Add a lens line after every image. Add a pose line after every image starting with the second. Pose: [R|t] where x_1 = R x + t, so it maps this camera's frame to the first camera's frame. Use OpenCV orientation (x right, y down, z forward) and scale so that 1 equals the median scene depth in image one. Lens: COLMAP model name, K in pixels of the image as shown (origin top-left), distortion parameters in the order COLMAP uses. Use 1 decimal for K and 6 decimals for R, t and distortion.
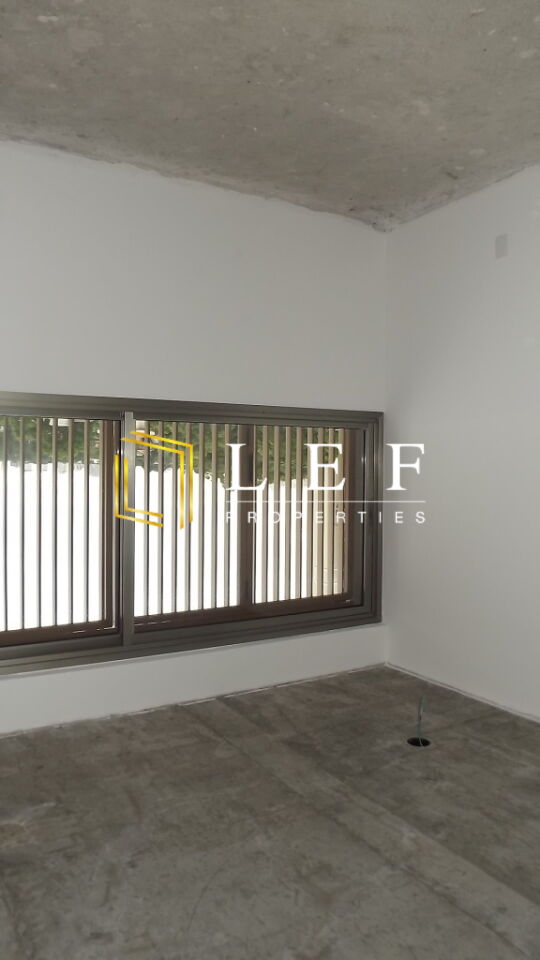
lens RADIAL K [[690.5, 0, 271.3], [0, 690.5, 454.5], [0, 0, 1]] dist [-0.063214, -0.005756]
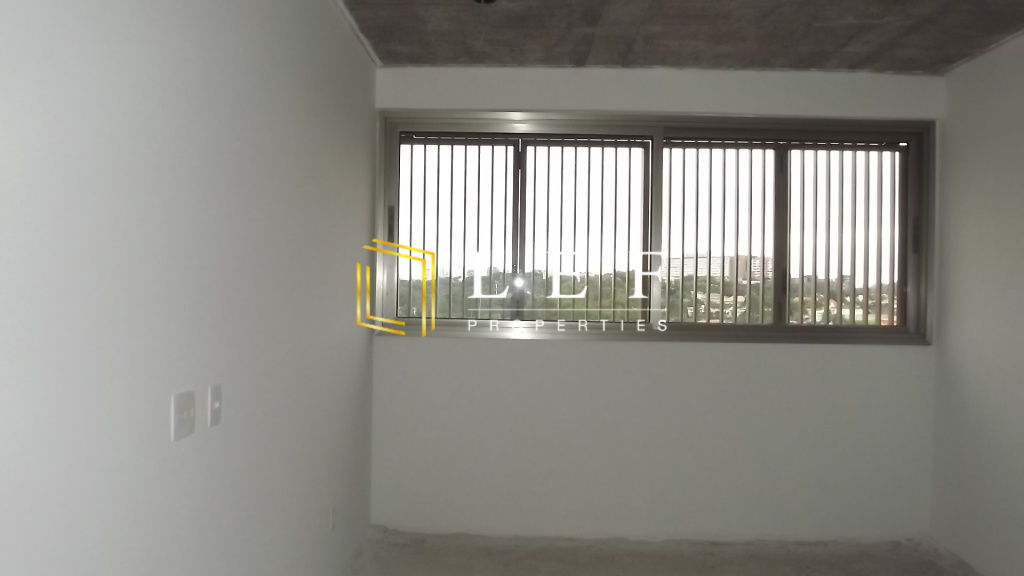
lens RADIAL K [[736.5, 0, 512.0], [0, 736.5, 288.0], [0, 0, 1]] dist [-0.063214, -0.005756]
pose [[-0.873330, -0.009395, -0.487039, 0.818396], [0.006269, -0.999948, 0.008047, -0.012357], [-0.487089, 0.003974, 0.873343, 0.051348]]
